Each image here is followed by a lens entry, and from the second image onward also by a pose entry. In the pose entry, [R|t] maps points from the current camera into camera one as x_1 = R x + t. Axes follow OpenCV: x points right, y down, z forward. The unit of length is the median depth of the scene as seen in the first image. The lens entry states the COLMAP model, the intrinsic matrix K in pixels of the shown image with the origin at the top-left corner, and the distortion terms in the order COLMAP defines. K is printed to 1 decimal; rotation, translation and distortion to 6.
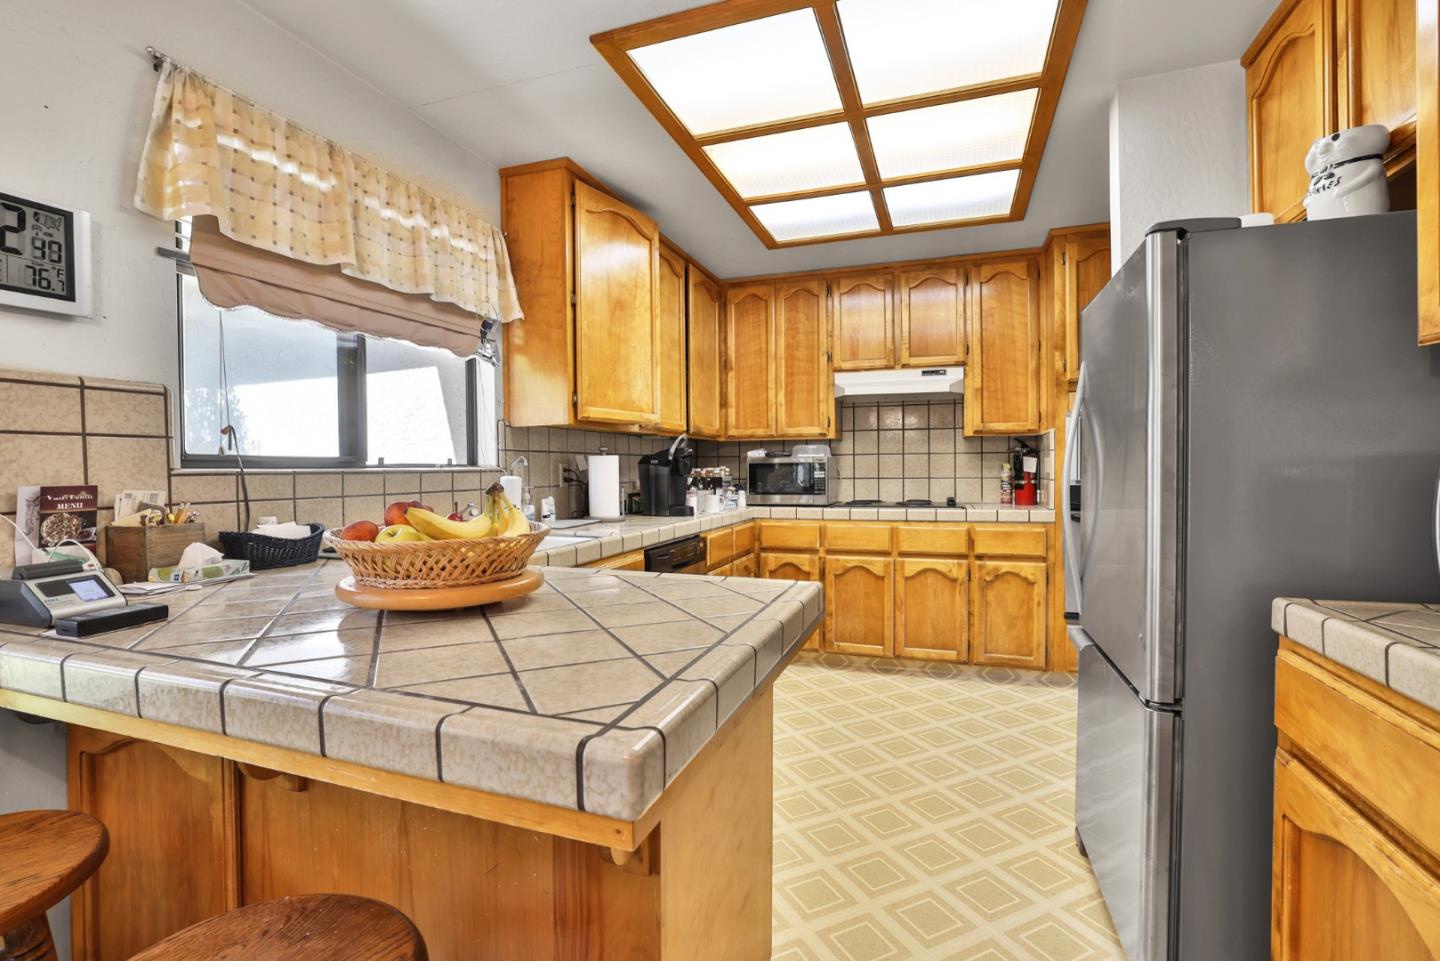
lens RADIAL K [[659.2, 0, 711.5], [0, 659.2, 481.7], [0, 0, 1]] dist [-0.038802, 0.010454]
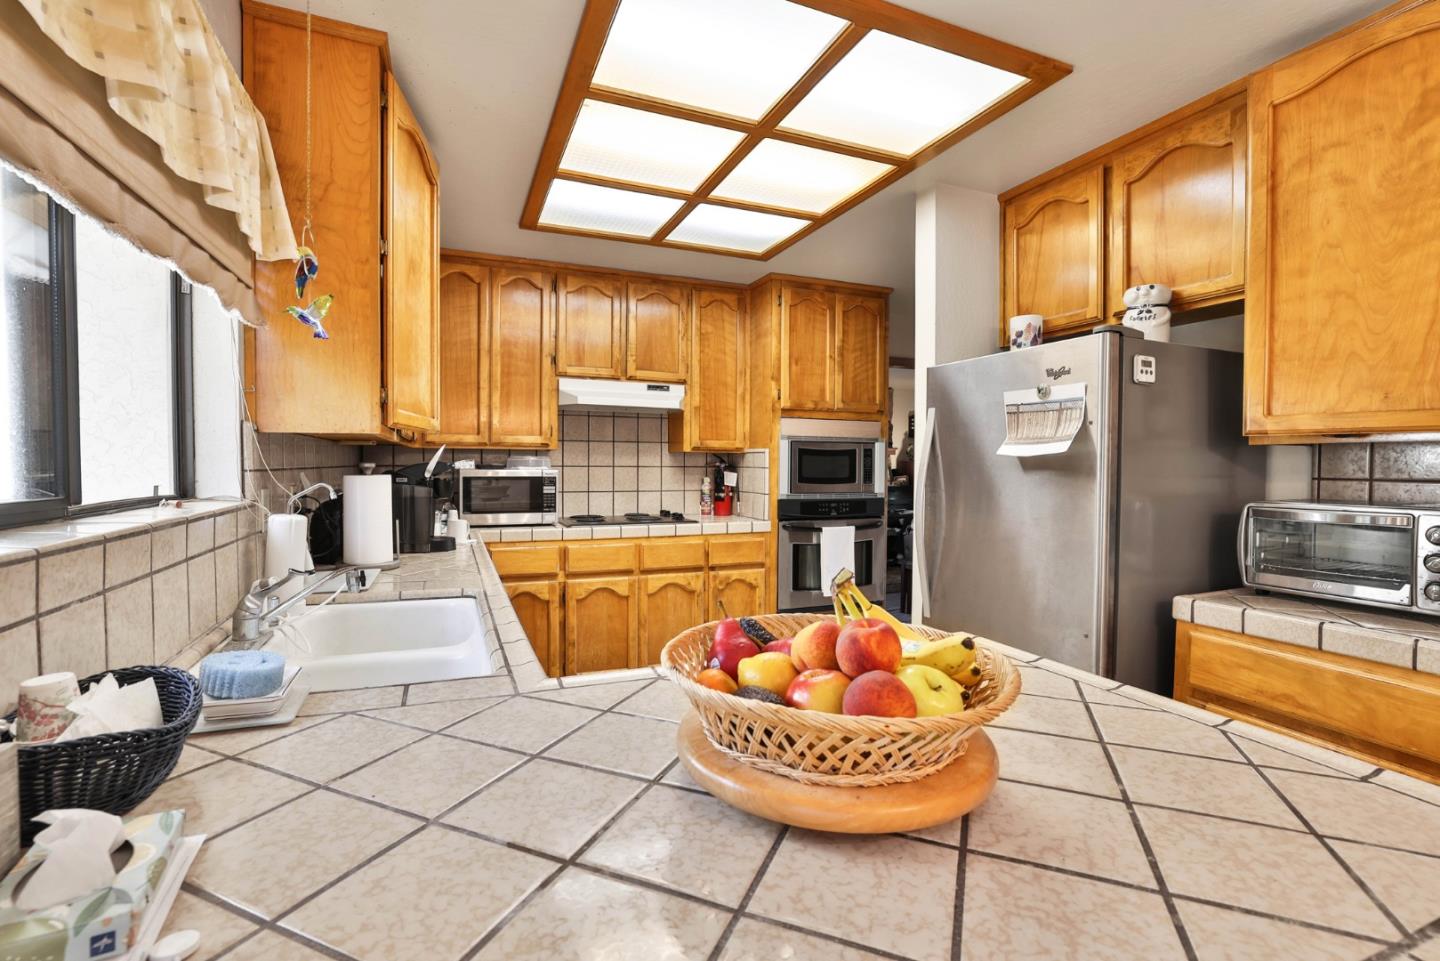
lens RADIAL K [[659.2, 0, 716.7], [0, 659.2, 483.0], [0, 0, 1]] dist [-0.038802, 0.010454]
pose [[0.737578, -0.006826, 0.675228, -0.296436], [0.000533, 0.999954, 0.009527, -0.031292], [-0.675262, -0.006667, 0.737548, 0.201098]]
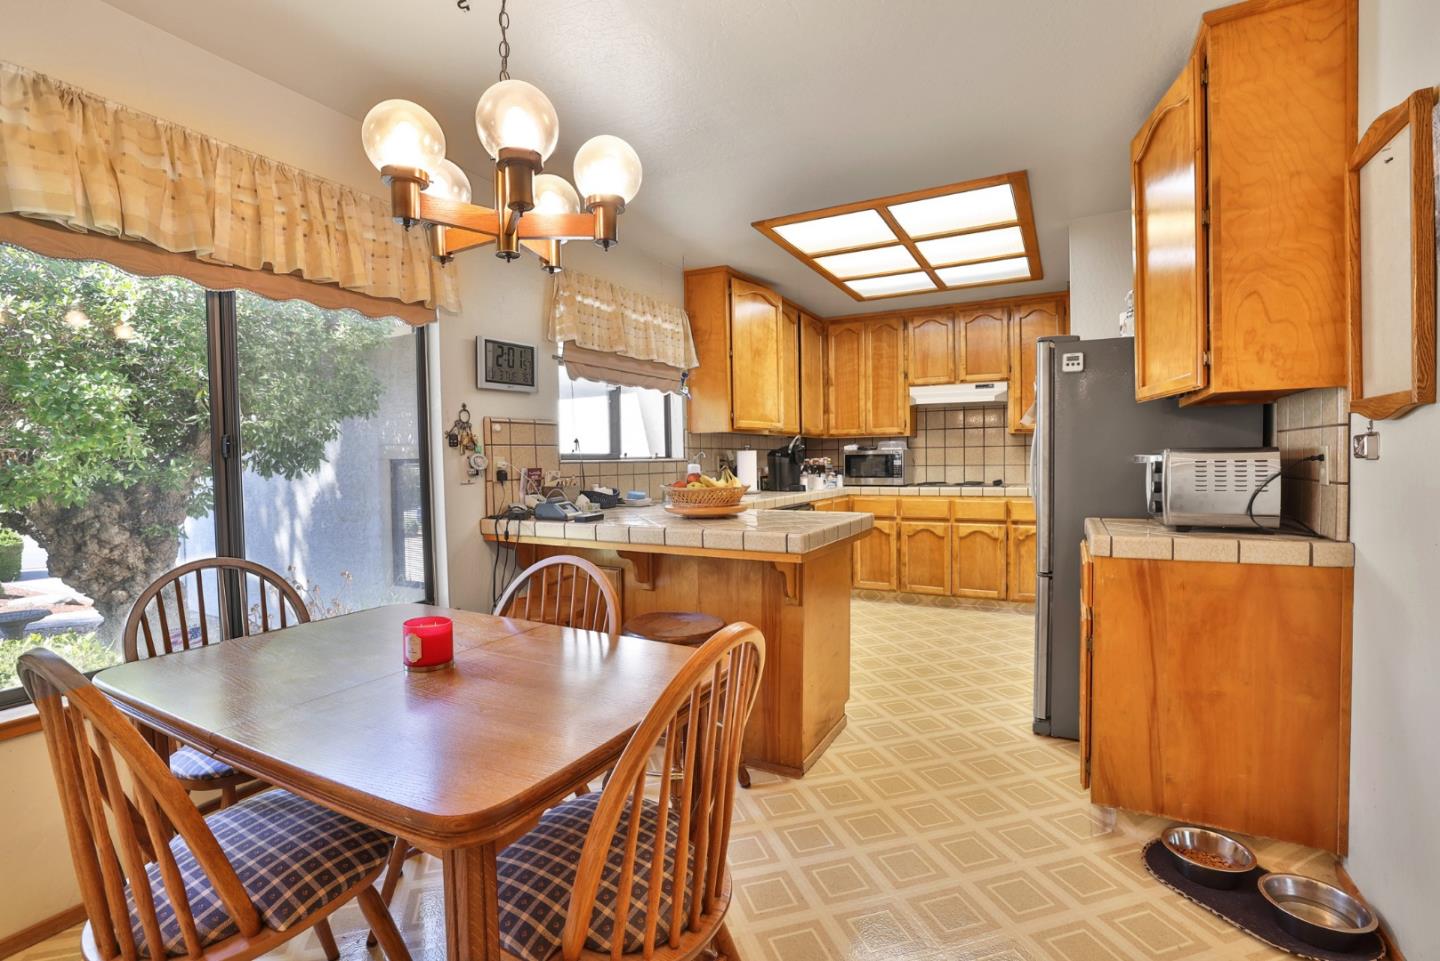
lens RADIAL K [[659.2, 0, 716.5], [0, 659.2, 481.3], [0, 0, 1]] dist [-0.038802, 0.010454]
pose [[0.989273, -0.000993, -0.146078, -0.008080], [0.003097, 0.999895, 0.014181, 0.007461], [0.146049, -0.014482, 0.989171, -0.429116]]
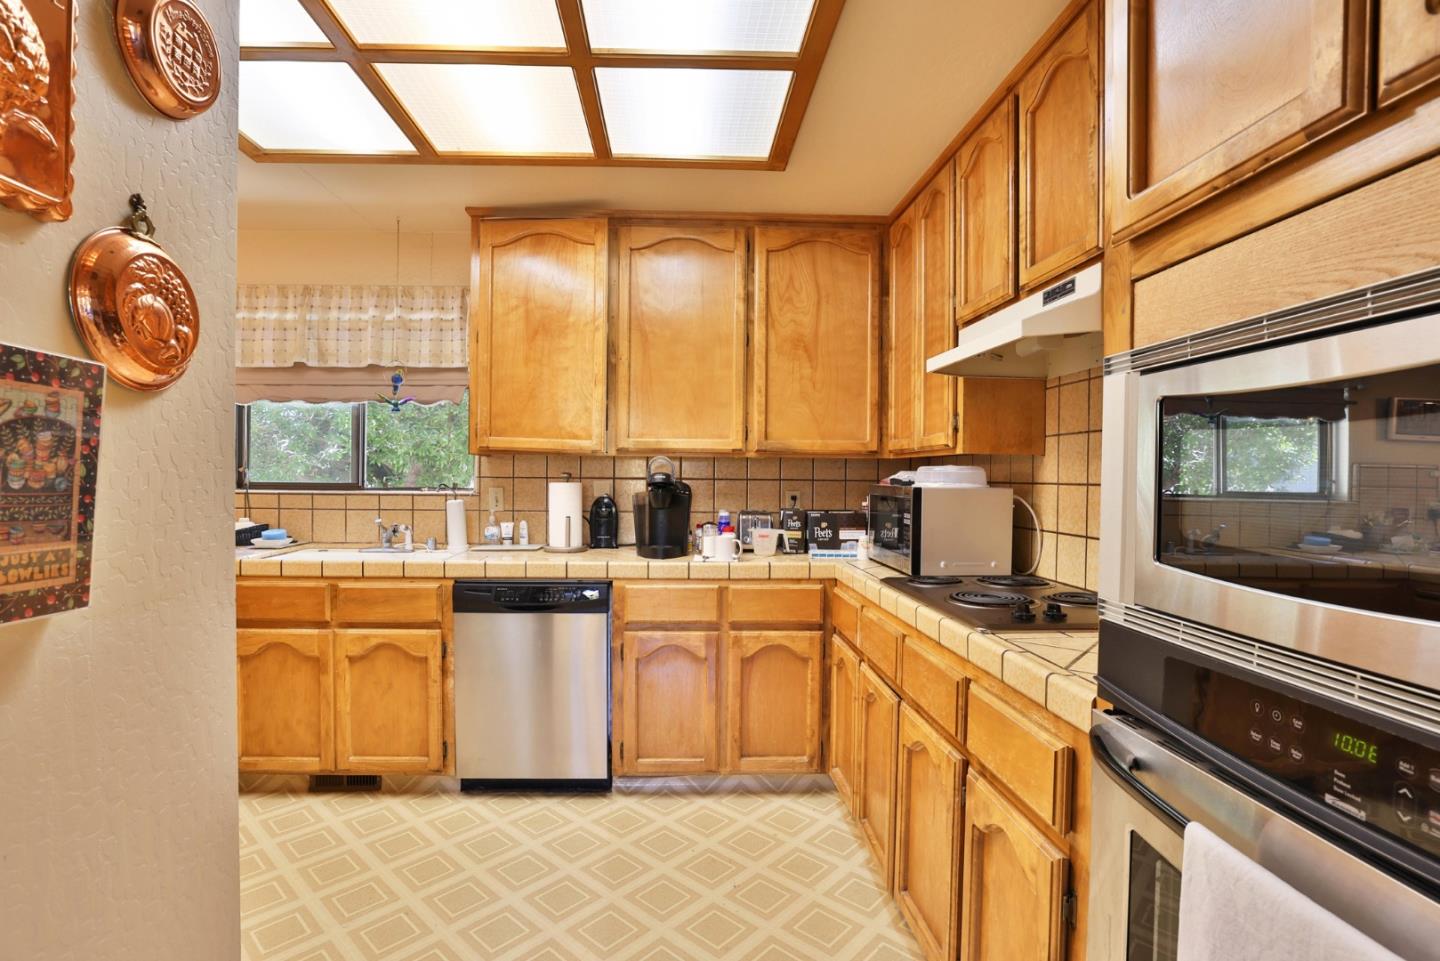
lens RADIAL K [[659.2, 0, 720.4], [0, 659.2, 482.7], [0, 0, 1]] dist [-0.038802, 0.010454]
pose [[0.401632, 0.019246, -0.915599, 0.668059], [-0.029925, 0.999521, 0.007883, -0.045597], [0.915312, 0.024233, 0.402016, 0.678401]]
